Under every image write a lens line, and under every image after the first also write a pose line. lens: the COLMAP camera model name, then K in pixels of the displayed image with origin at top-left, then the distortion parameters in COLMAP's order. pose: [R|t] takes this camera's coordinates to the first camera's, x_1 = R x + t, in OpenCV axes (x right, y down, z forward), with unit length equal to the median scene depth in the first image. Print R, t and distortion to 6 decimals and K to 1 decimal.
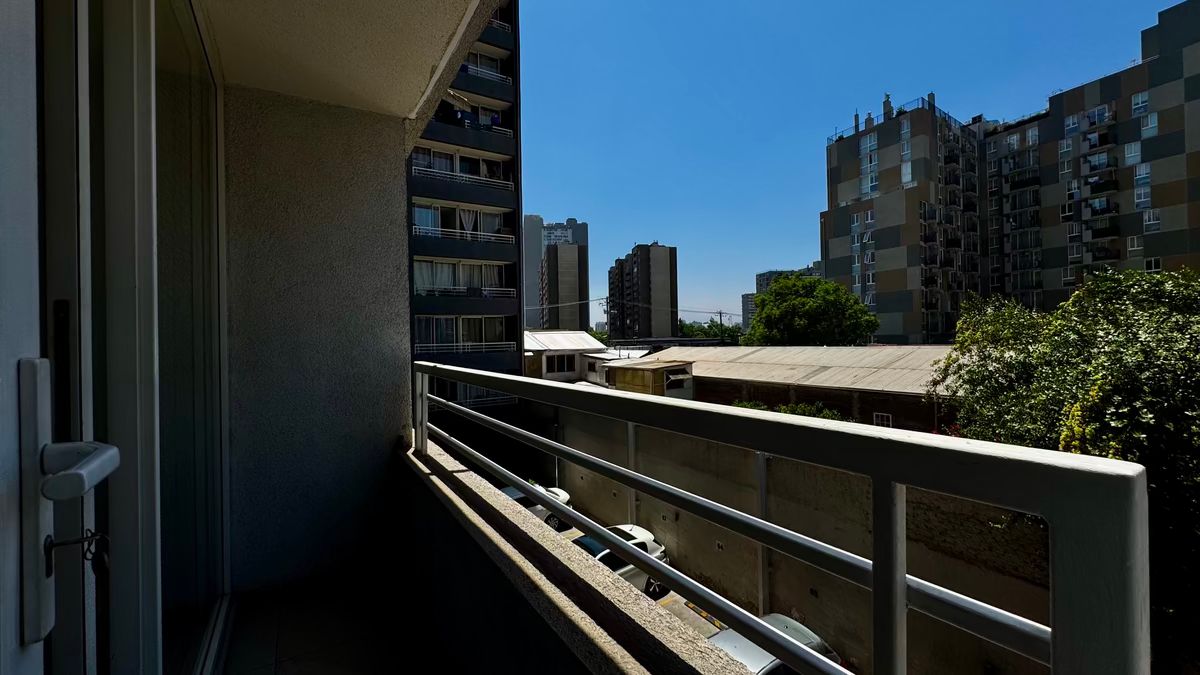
lens RADIAL K [[479.6, 0, 602.9], [0, 479.6, 336.1], [0, 0, 1]] dist [0.000257, -0.001078]
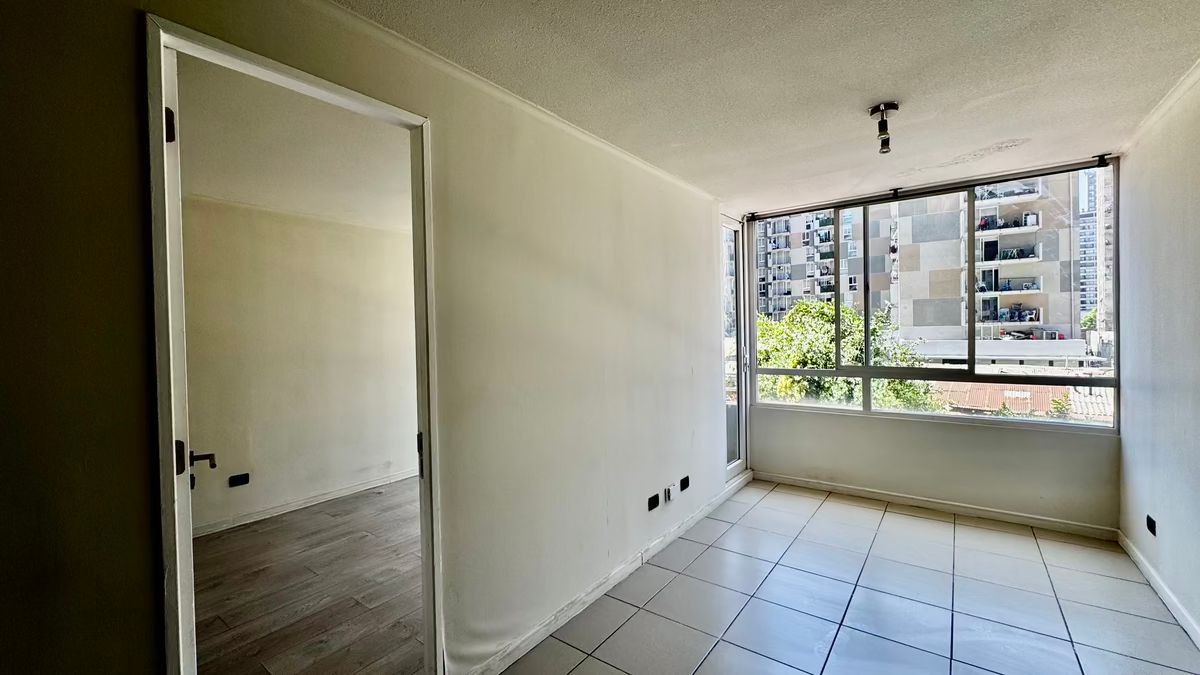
lens RADIAL K [[479.6, 0, 599.7], [0, 479.6, 335.2], [0, 0, 1]] dist [0.000257, -0.001078]
pose [[0.937395, -0.006997, 0.348199, -0.048515], [0.003537, 0.999938, 0.010570, -0.003165], [-0.348251, -0.008677, 0.937361, -0.067703]]
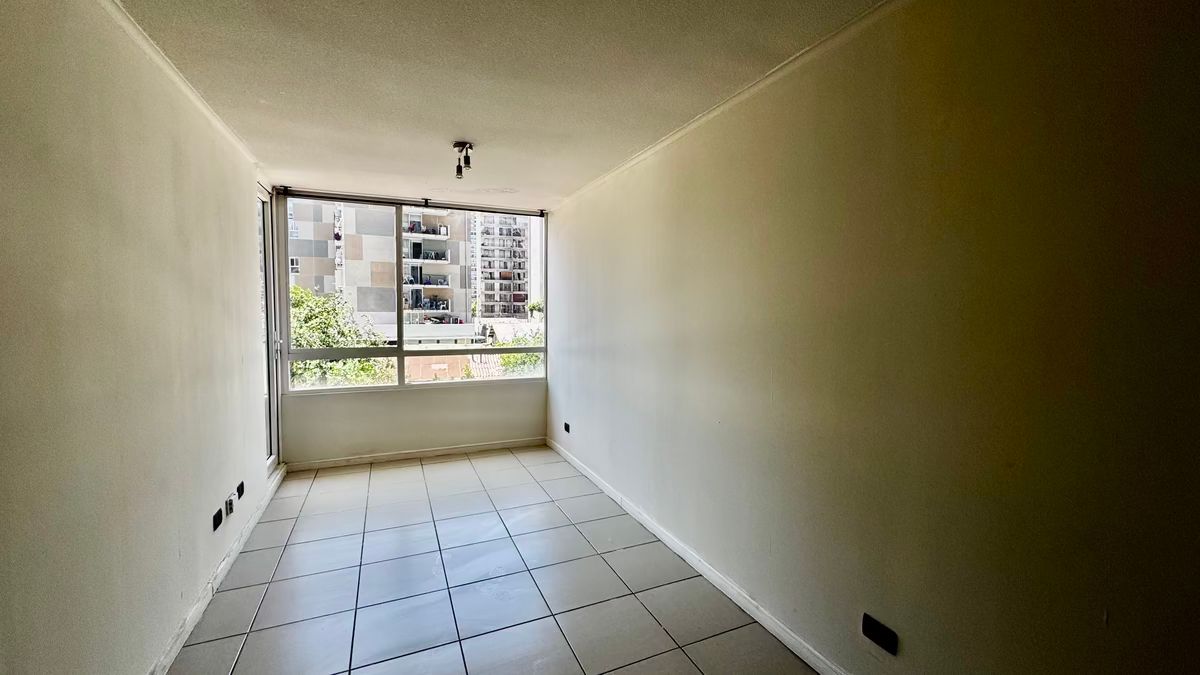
lens RADIAL K [[479.6, 0, 597.9], [0, 479.6, 335.7], [0, 0, 1]] dist [0.000257, -0.001078]
pose [[0.156971, -0.035677, 0.986959, -0.061488], [-0.013468, 0.999177, 0.038261, -0.003137], [-0.987511, -0.019298, 0.156362, -0.061459]]
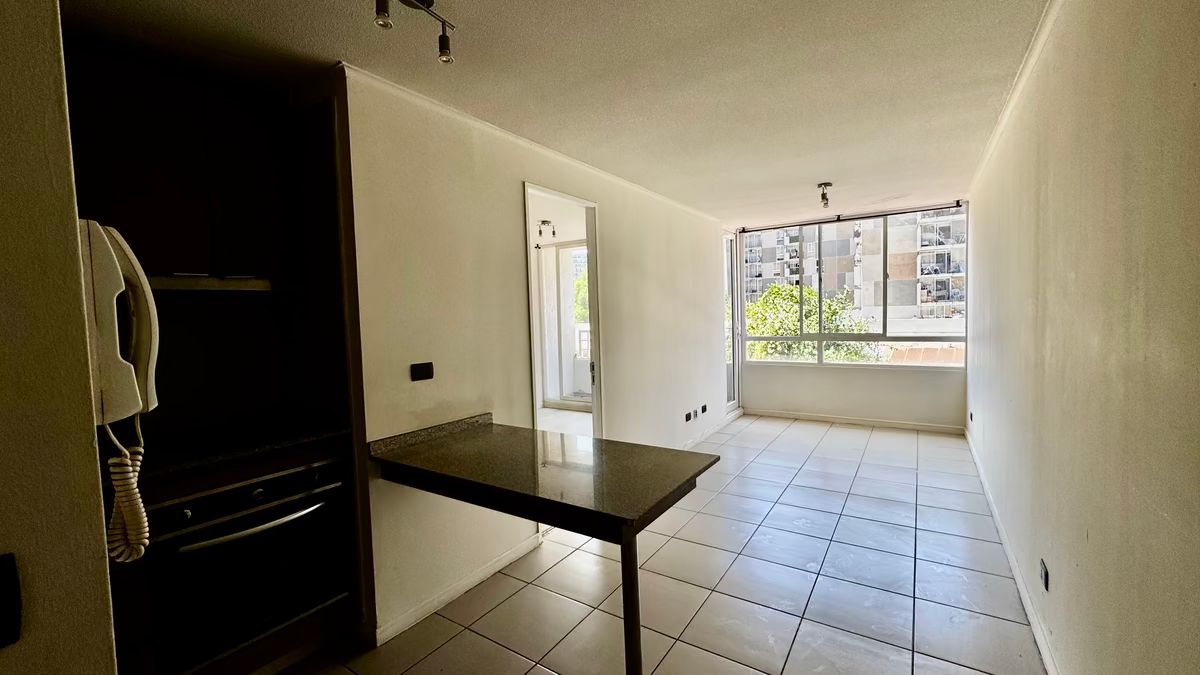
lens RADIAL K [[479.6, 0, 599.1], [0, 479.6, 333.5], [0, 0, 1]] dist [0.000257, -0.001078]
pose [[0.917305, -0.029909, 0.397060, -0.071784], [0.014062, 0.998986, 0.042762, -0.002850], [-0.397936, -0.033642, 0.916796, -0.090826]]
